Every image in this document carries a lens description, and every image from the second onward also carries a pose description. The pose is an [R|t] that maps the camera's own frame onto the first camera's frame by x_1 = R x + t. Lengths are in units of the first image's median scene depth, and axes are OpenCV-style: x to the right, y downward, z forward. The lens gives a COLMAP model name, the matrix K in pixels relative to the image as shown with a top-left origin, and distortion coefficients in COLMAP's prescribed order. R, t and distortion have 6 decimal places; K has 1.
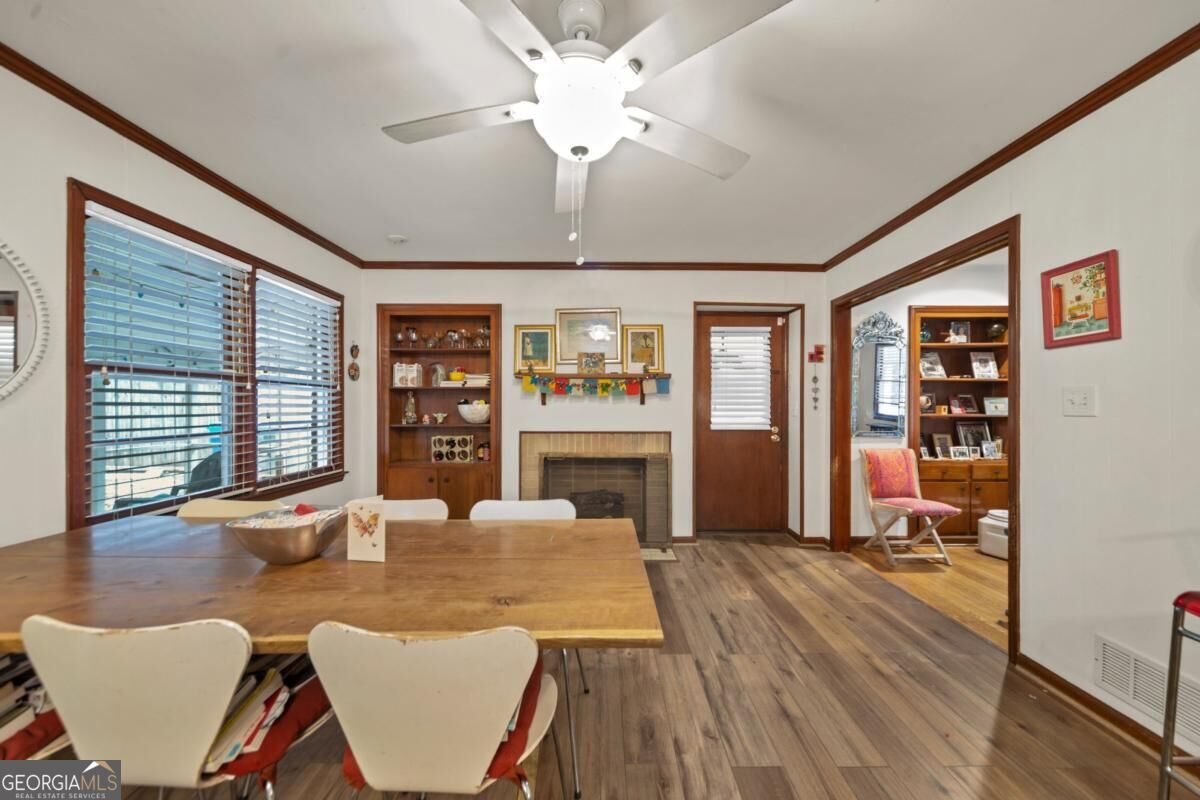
lens RADIAL K [[436.4, 0, 602.1], [0, 436.4, 406.2], [0, 0, 1]] dist [0.001285, 0.000082]
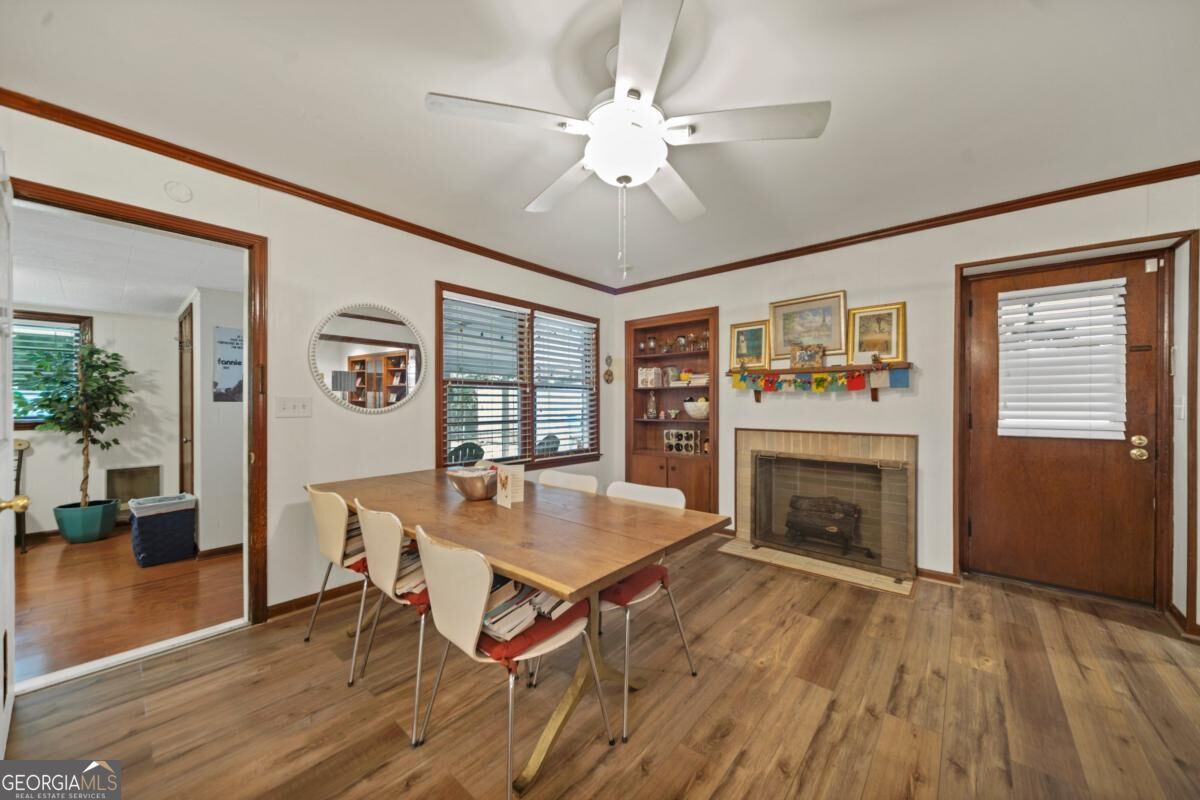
lens RADIAL K [[425.6, 0, 603.9], [0, 425.6, 405.7], [0, 0, 1]] dist [-0.000327, -0.000031]
pose [[0.758711, 0.001915, -0.651424, 0.230515], [0.000123, 0.999995, 0.003083, 0.002118], [0.651427, -0.002419, 0.758708, 0.042048]]
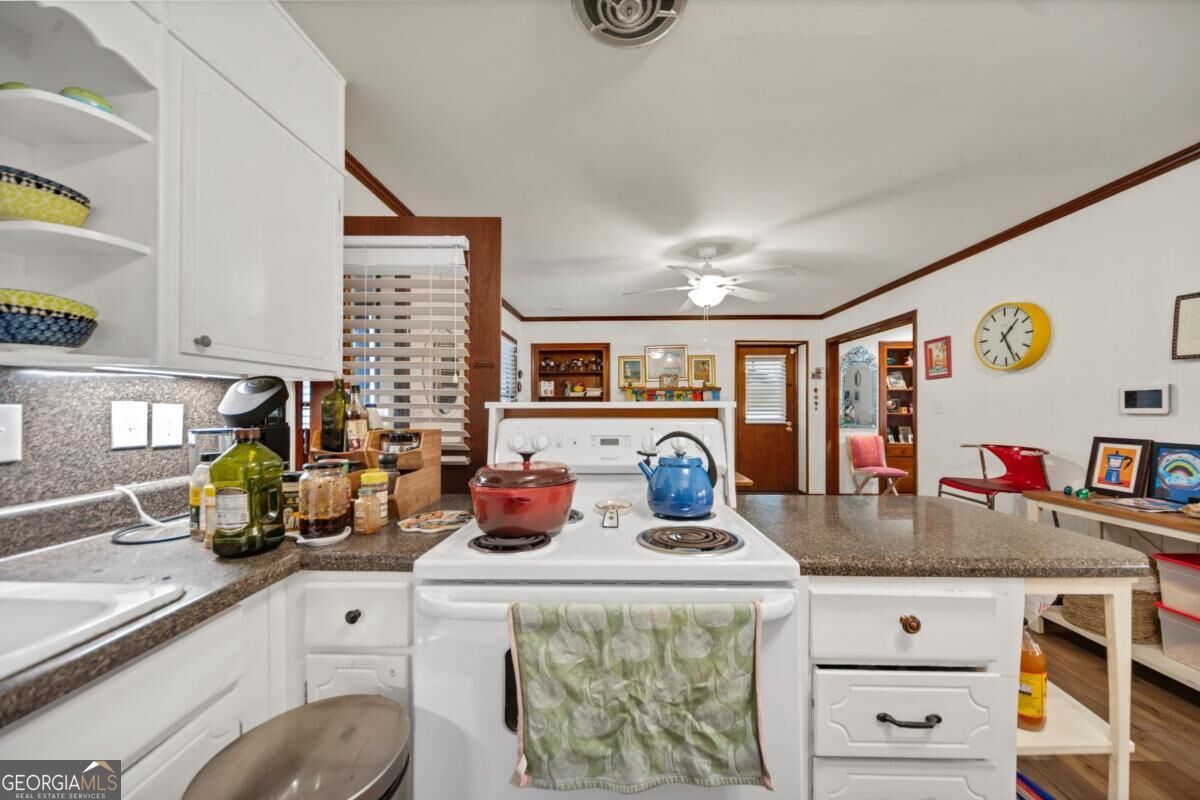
lens RADIAL K [[419.2, 0, 600.4], [0, 419.2, 405.7], [0, 0, 1]] dist [0.000025, 0.000013]
pose [[0.998922, -0.003098, -0.046323, -0.197875], [0.002958, 0.999991, -0.003082, -0.005223], [0.046332, 0.002942, 0.998922, -0.503360]]
